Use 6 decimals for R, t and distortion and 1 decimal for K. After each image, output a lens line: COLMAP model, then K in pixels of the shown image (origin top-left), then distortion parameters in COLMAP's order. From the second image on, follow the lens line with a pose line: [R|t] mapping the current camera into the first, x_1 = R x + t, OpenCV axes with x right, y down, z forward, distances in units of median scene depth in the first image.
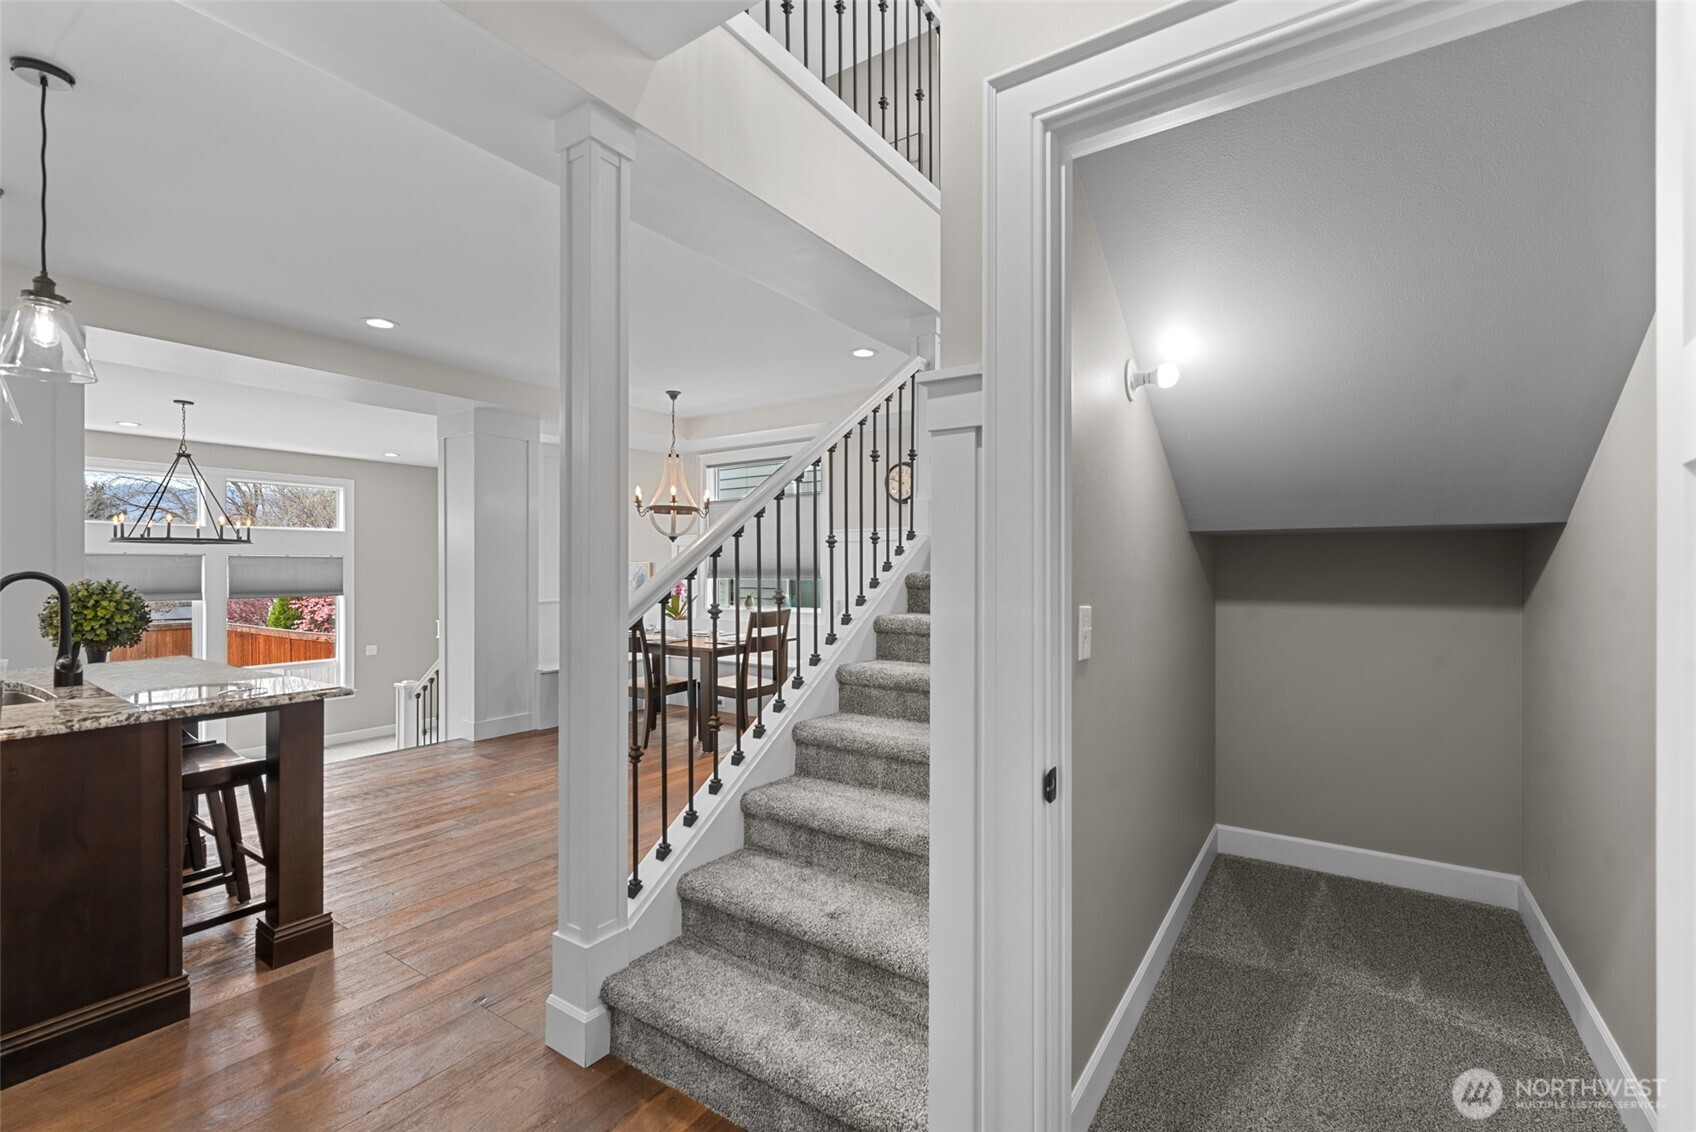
lens RADIAL K [[740.9, 0, 853.9], [0, 740.9, 569.8], [0, 0, 1]] dist [0.001412, 0.000276]
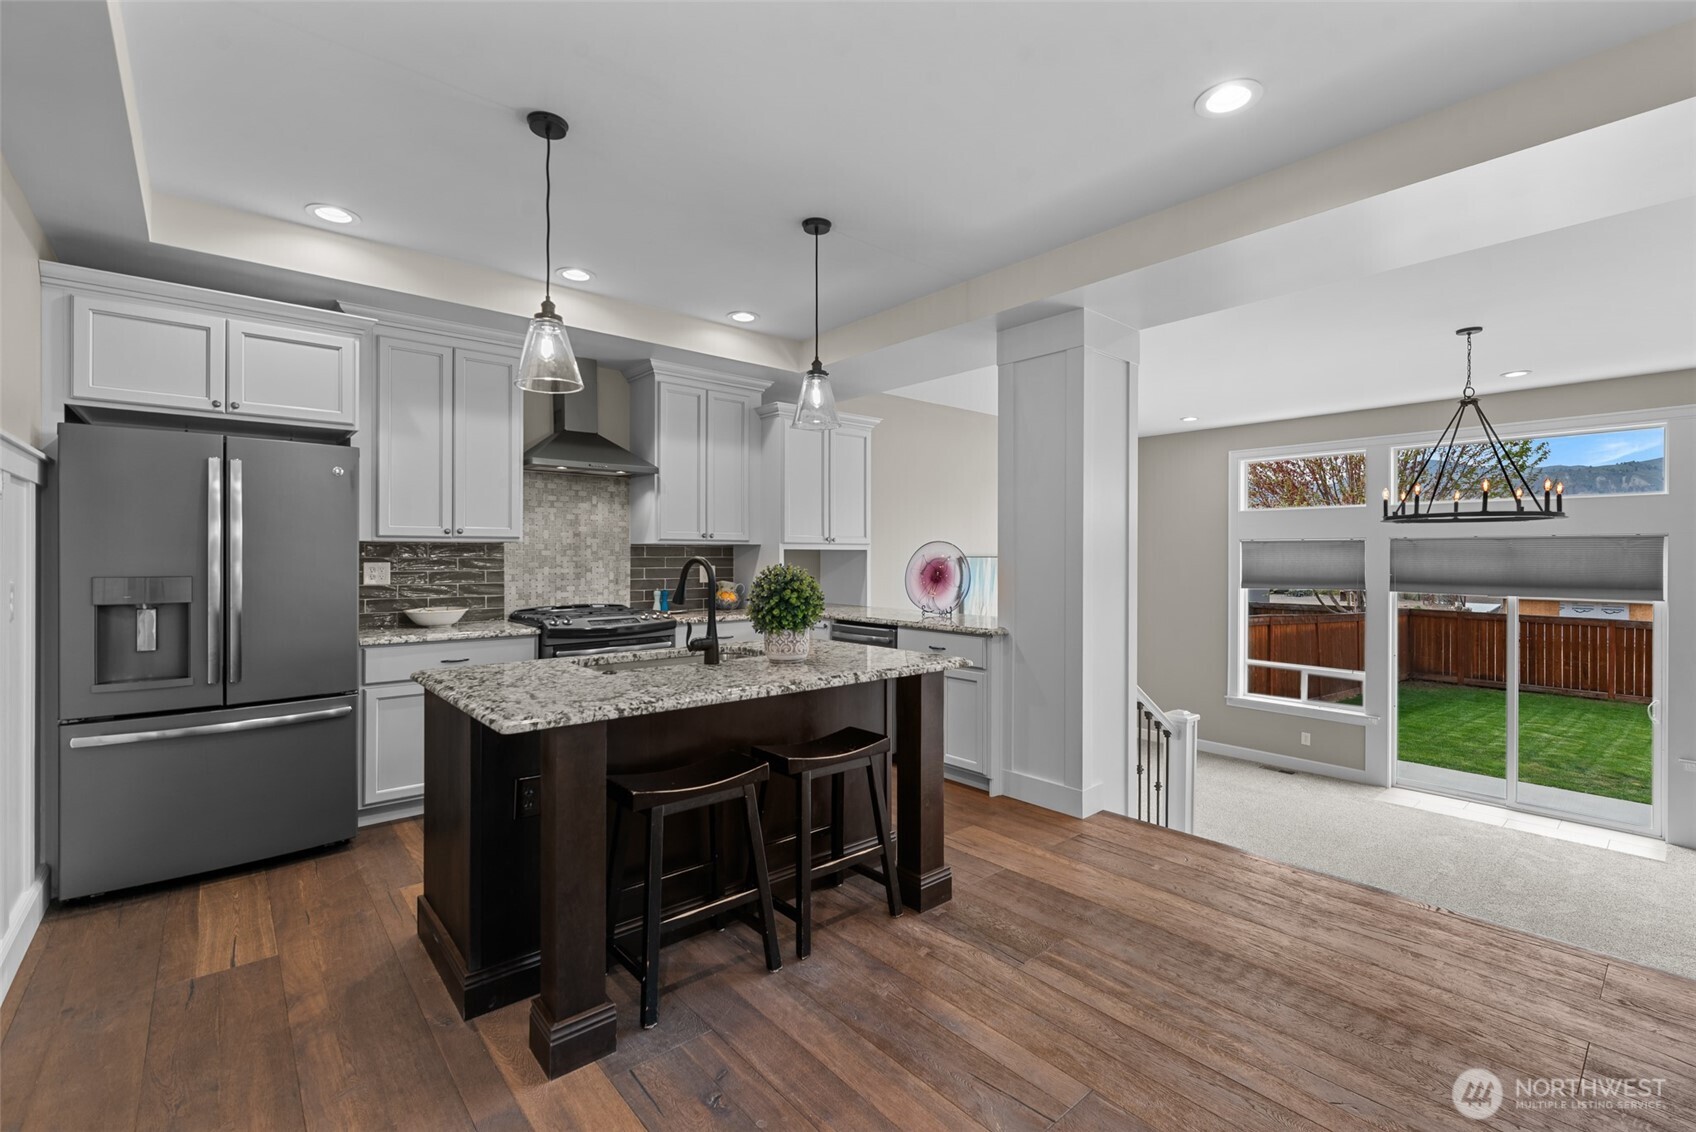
lens RADIAL K [[740.9, 0, 866.3], [0, 740.9, 554.7], [0, 0, 1]] dist [0.001412, 0.000276]
pose [[-0.246098, 0.000195, -0.969245, -0.037114], [-0.002377, 0.999997, 0.000805, -0.000681], [0.969242, 0.002502, -0.246097, 0.640897]]
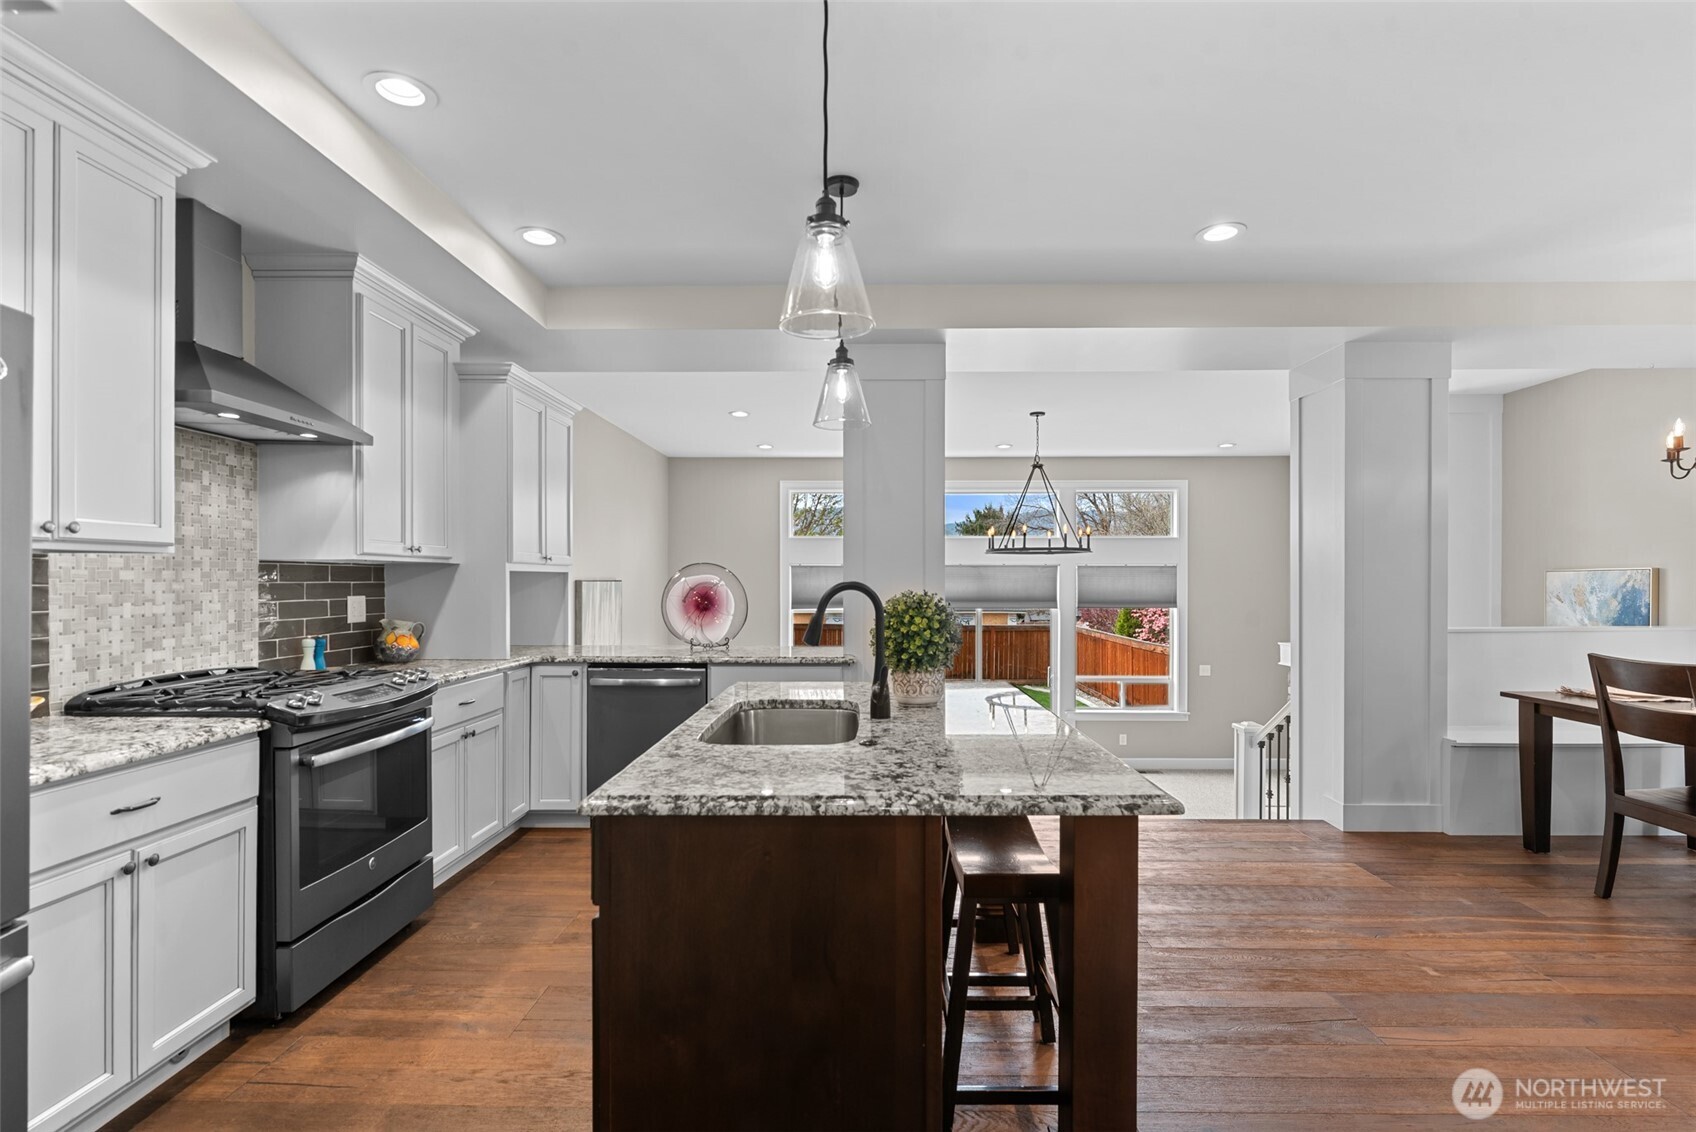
lens RADIAL K [[797.5, 0, 861.1], [0, 797.5, 577.8], [0, 0, 1]] dist [-0.005226, -0.001425]
pose [[0.555051, 0.000112, -0.831816, -0.141277], [-0.002267, 0.999996, -0.001379, -0.000076], [0.831813, 0.002651, 0.555049, 0.210638]]
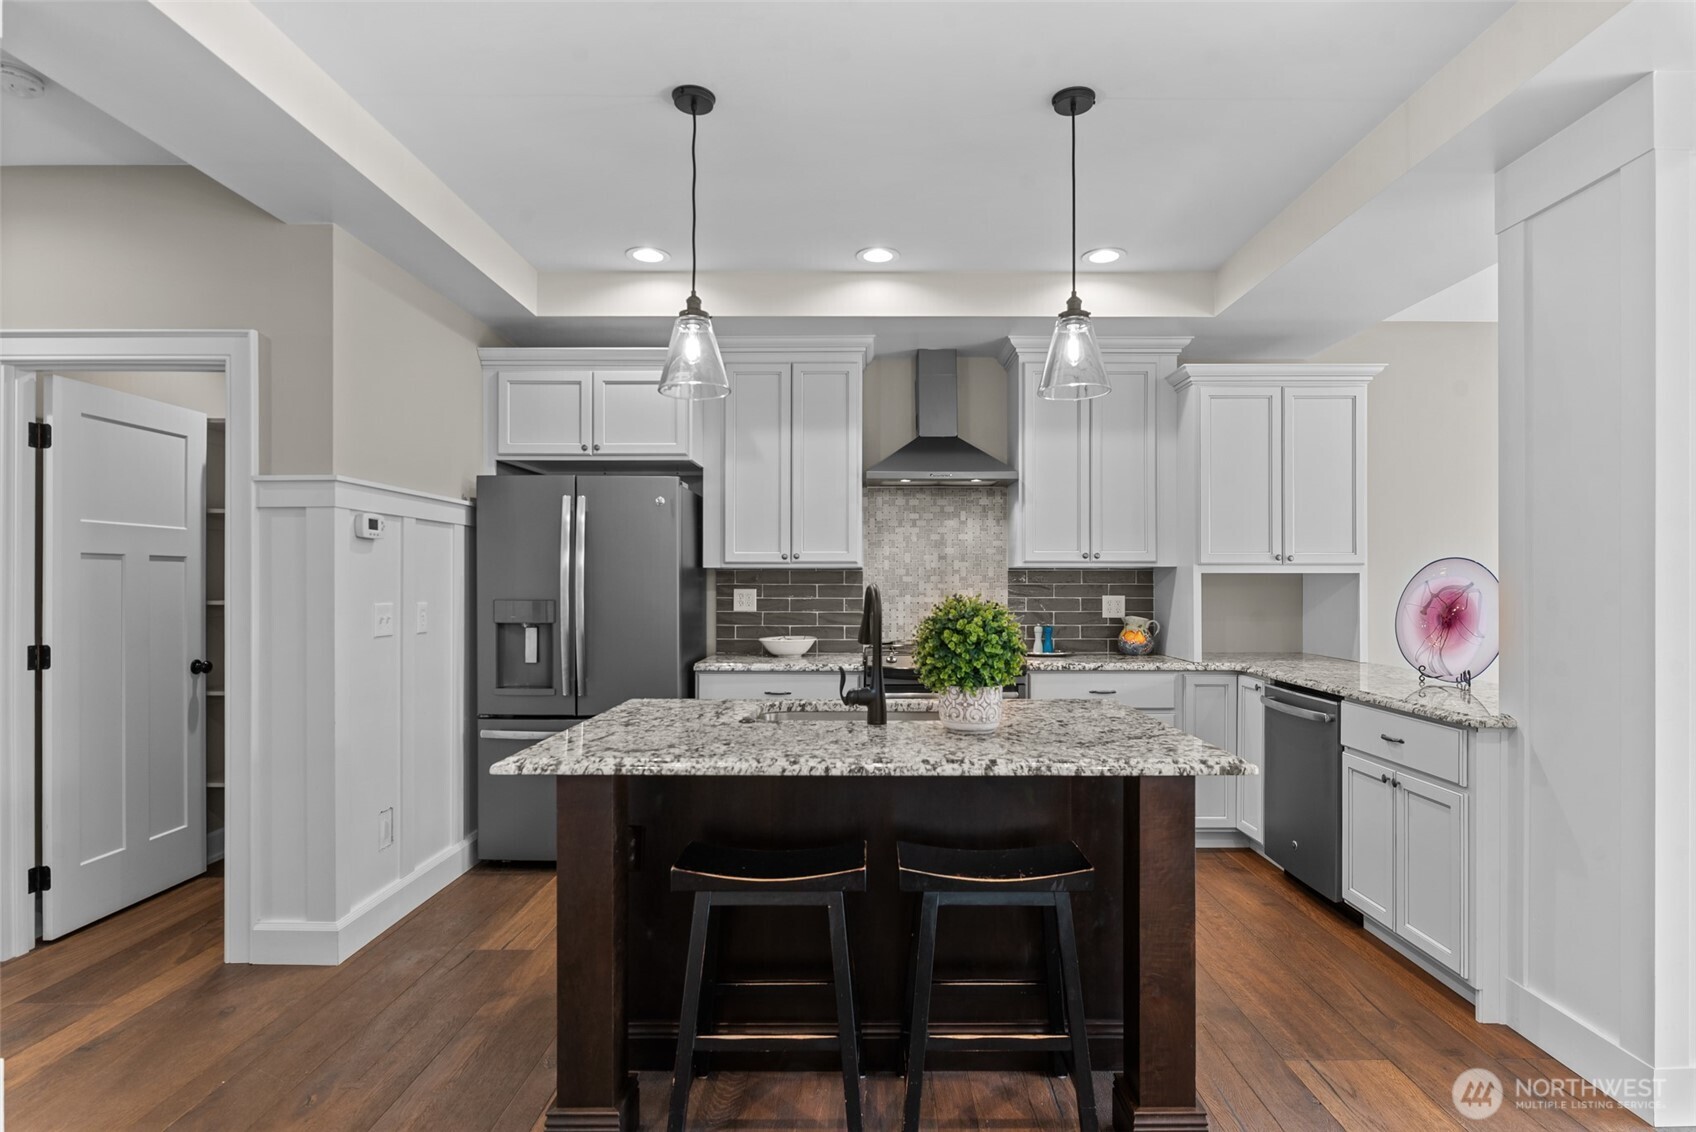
lens RADIAL K [[887.8, 0, 869.6], [0, 887.8, 574.6], [0, 0, 1]] dist [-0.007853, 0.001452]
pose [[-0.824427, -0.003951, -0.565954, -0.218439], [-0.000527, 0.999981, -0.006214, -0.000291], [0.565967, -0.004824, -0.824414, 0.778773]]
